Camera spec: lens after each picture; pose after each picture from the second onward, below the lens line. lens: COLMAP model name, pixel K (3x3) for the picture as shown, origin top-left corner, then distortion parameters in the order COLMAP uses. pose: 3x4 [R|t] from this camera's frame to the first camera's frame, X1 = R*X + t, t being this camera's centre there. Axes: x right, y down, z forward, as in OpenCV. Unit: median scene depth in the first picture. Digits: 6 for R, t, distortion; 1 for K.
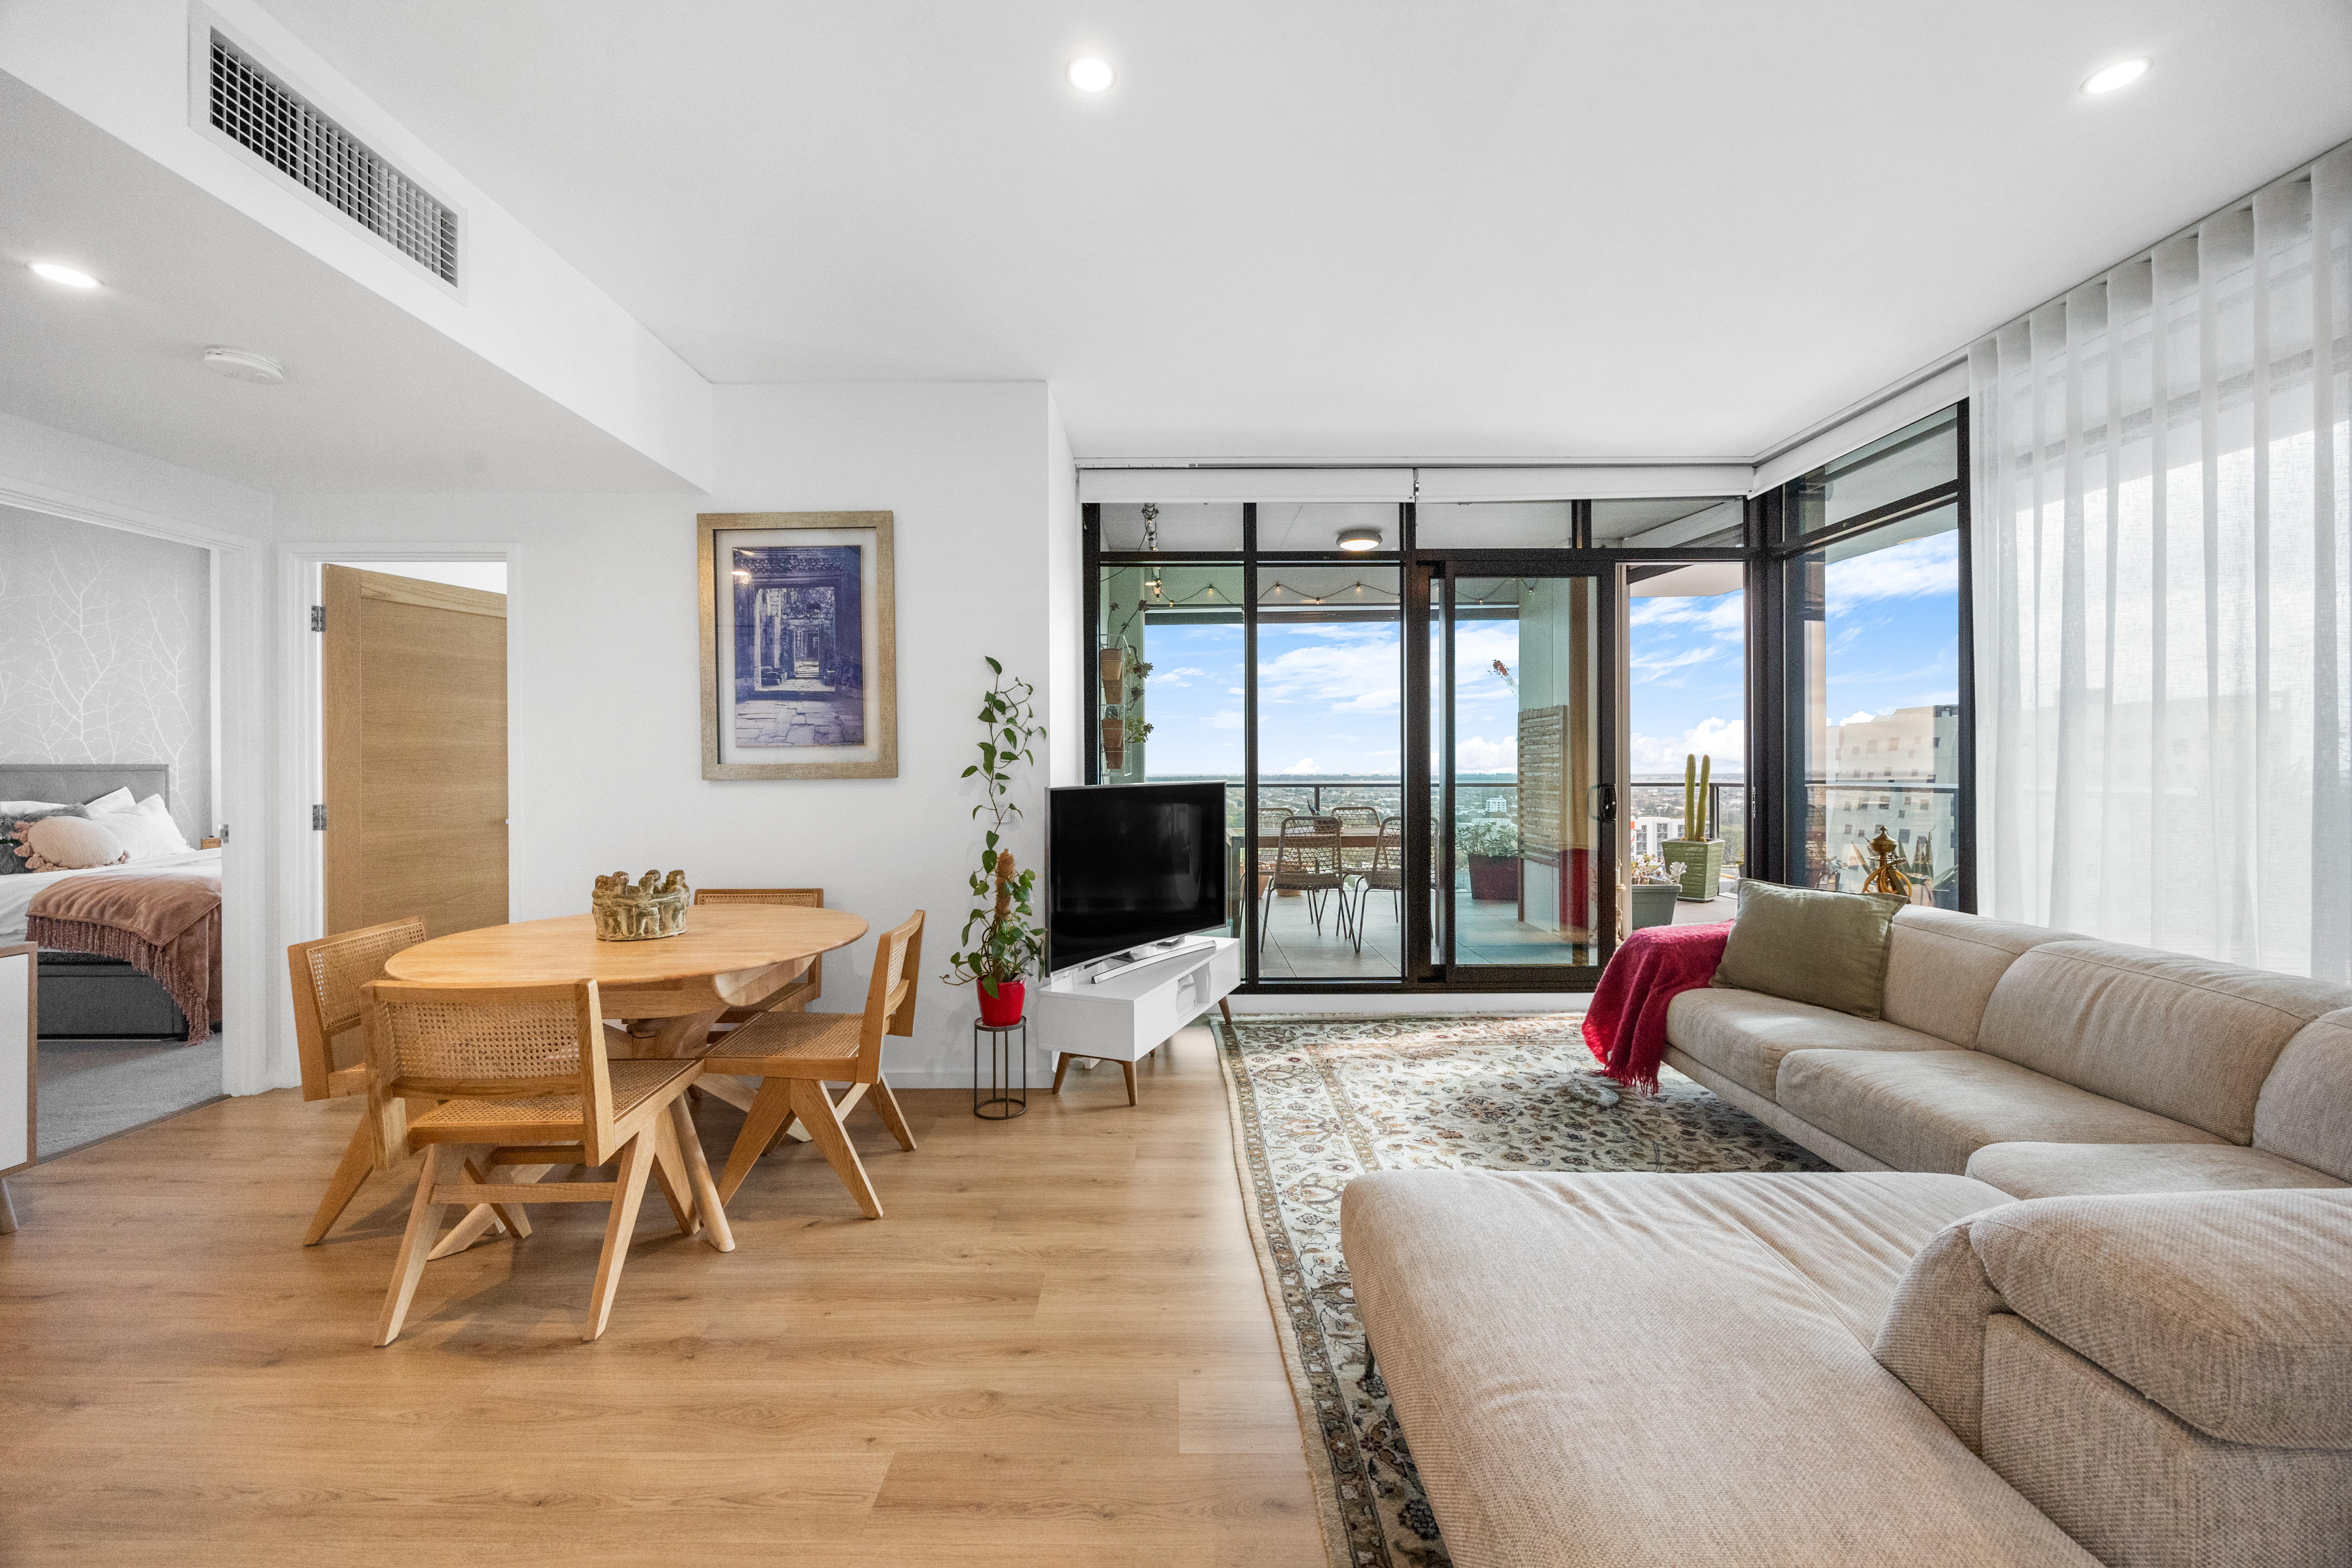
lens RADIAL K [[899.8, 0, 1172.9], [0, 899.8, 776.5], [0, 0, 1]] dist [-0.001630, 0.000266]
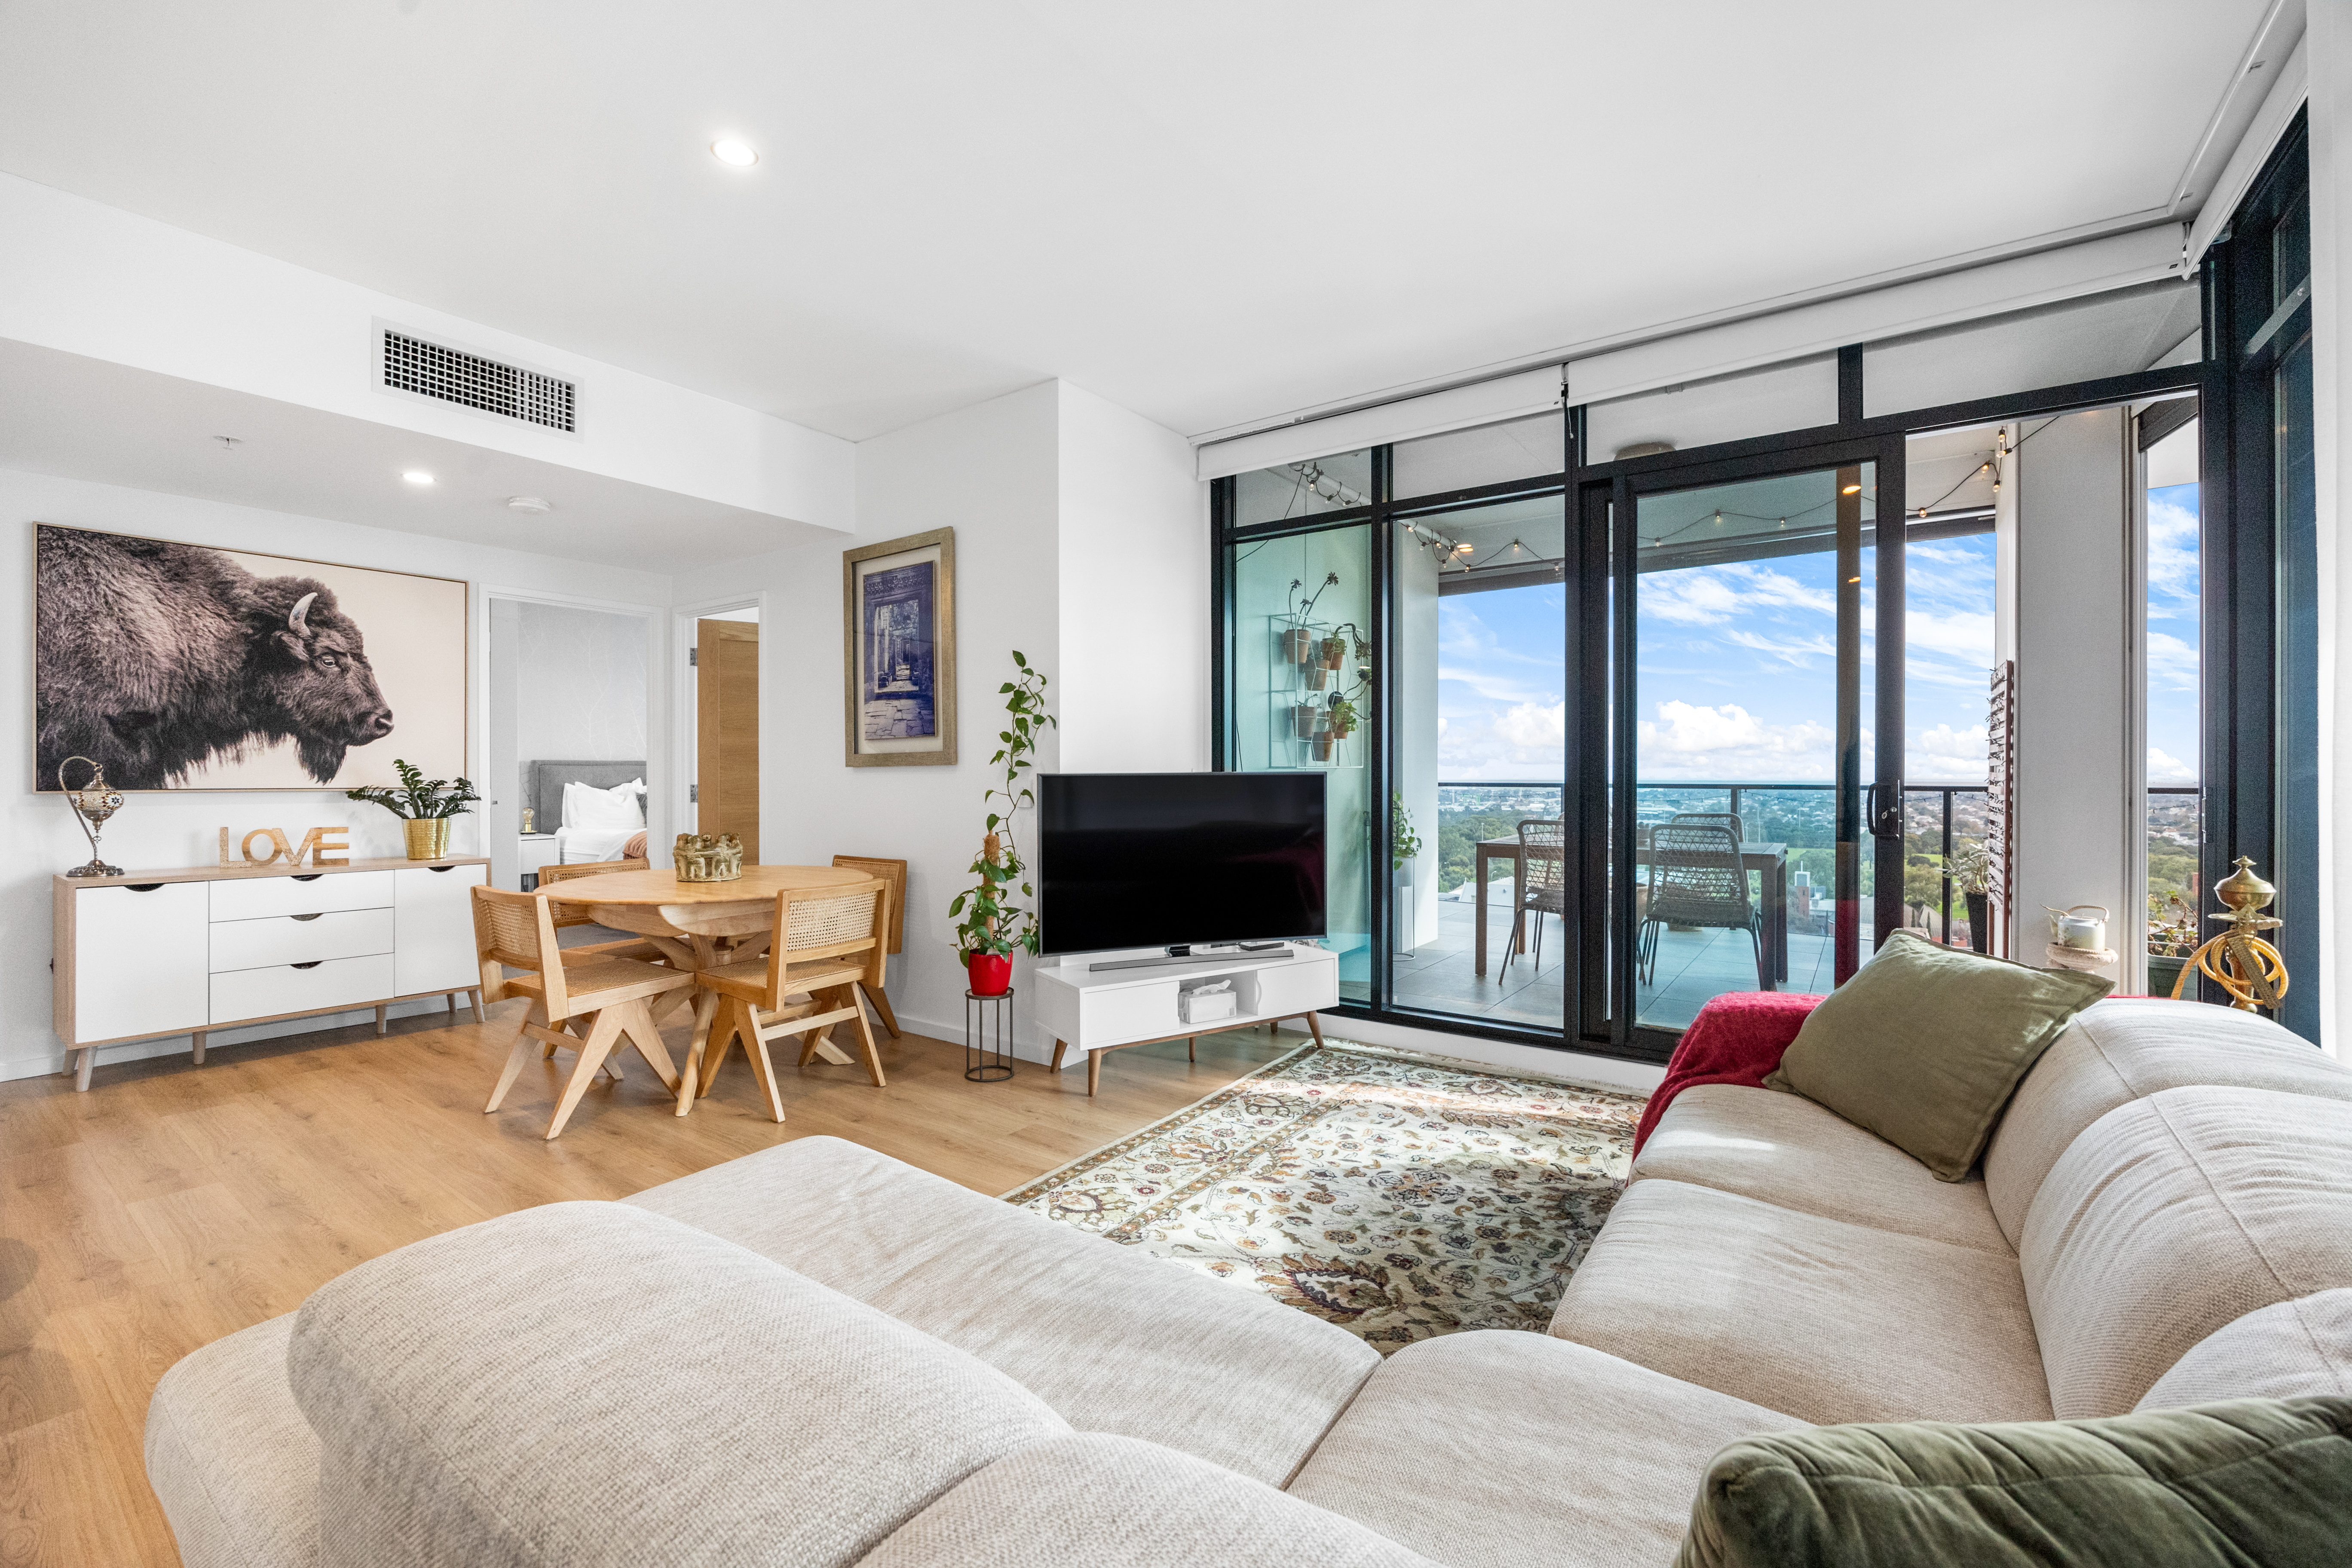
lens RADIAL K [[983.6, 0, 1176.0], [0, 983.6, 784.0], [0, 0, 1]] dist [-0.010847, -0.000039]
pose [[0.810960, 0.010771, -0.585003, 0.644397], [-0.008471, 0.999942, 0.006668, 0.014761], [0.585041, -0.000452, 0.811004, 0.175953]]
